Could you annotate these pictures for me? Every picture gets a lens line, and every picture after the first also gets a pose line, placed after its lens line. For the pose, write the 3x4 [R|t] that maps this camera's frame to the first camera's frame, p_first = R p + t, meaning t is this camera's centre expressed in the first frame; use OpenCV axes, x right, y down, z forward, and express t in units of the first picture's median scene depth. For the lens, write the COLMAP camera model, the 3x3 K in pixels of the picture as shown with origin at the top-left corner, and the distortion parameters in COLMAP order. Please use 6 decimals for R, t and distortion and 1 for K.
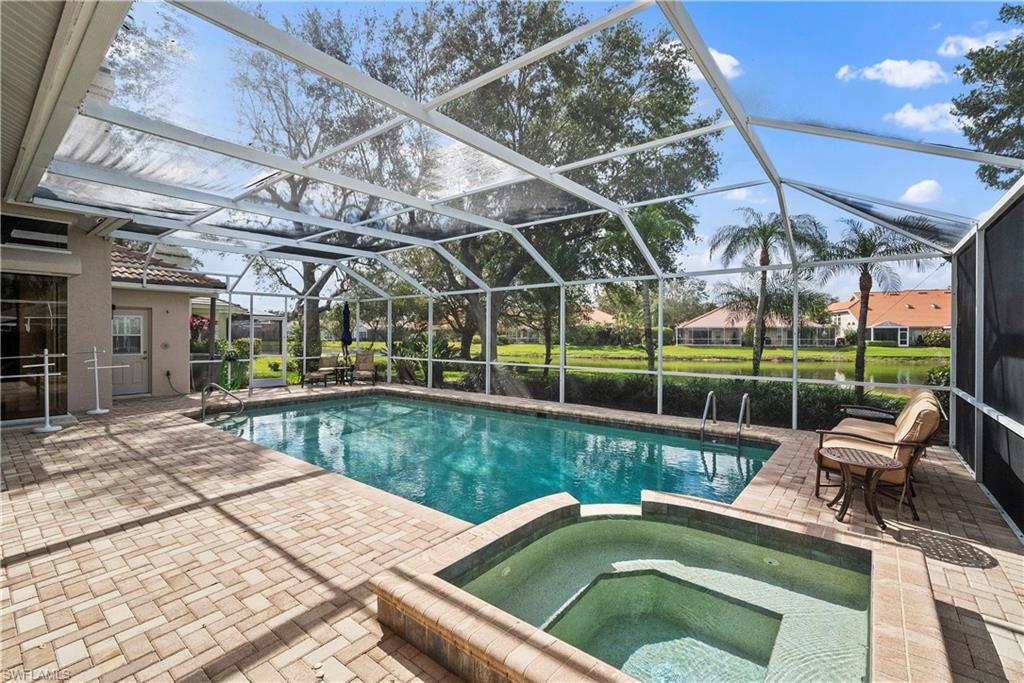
lens RADIAL K [[449.2, 0, 515.4], [0, 449.2, 337.5], [0, 0, 1]] dist [-0.012370, 0.002962]
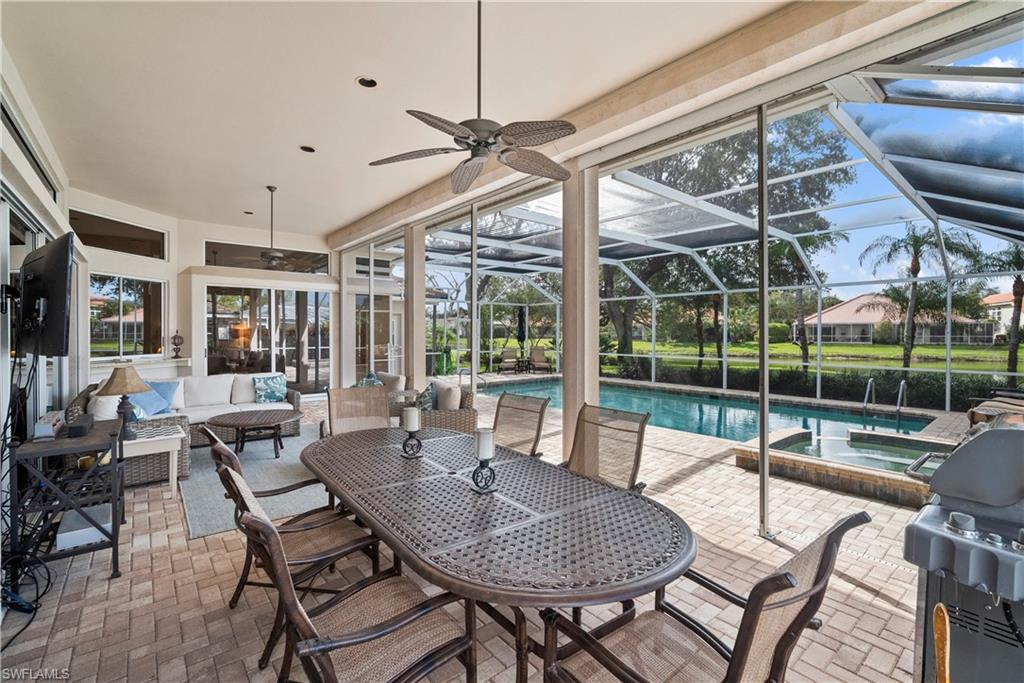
lens RADIAL K [[449.2, 0, 512.4], [0, 449.2, 337.5], [0, 0, 1]] dist [-0.012370, 0.002962]
pose [[0.979188, 0.001403, -0.202949, -0.162501], [0.000087, 0.999973, 0.007328, -0.003286], [0.202953, -0.007193, 0.979162, -0.237926]]
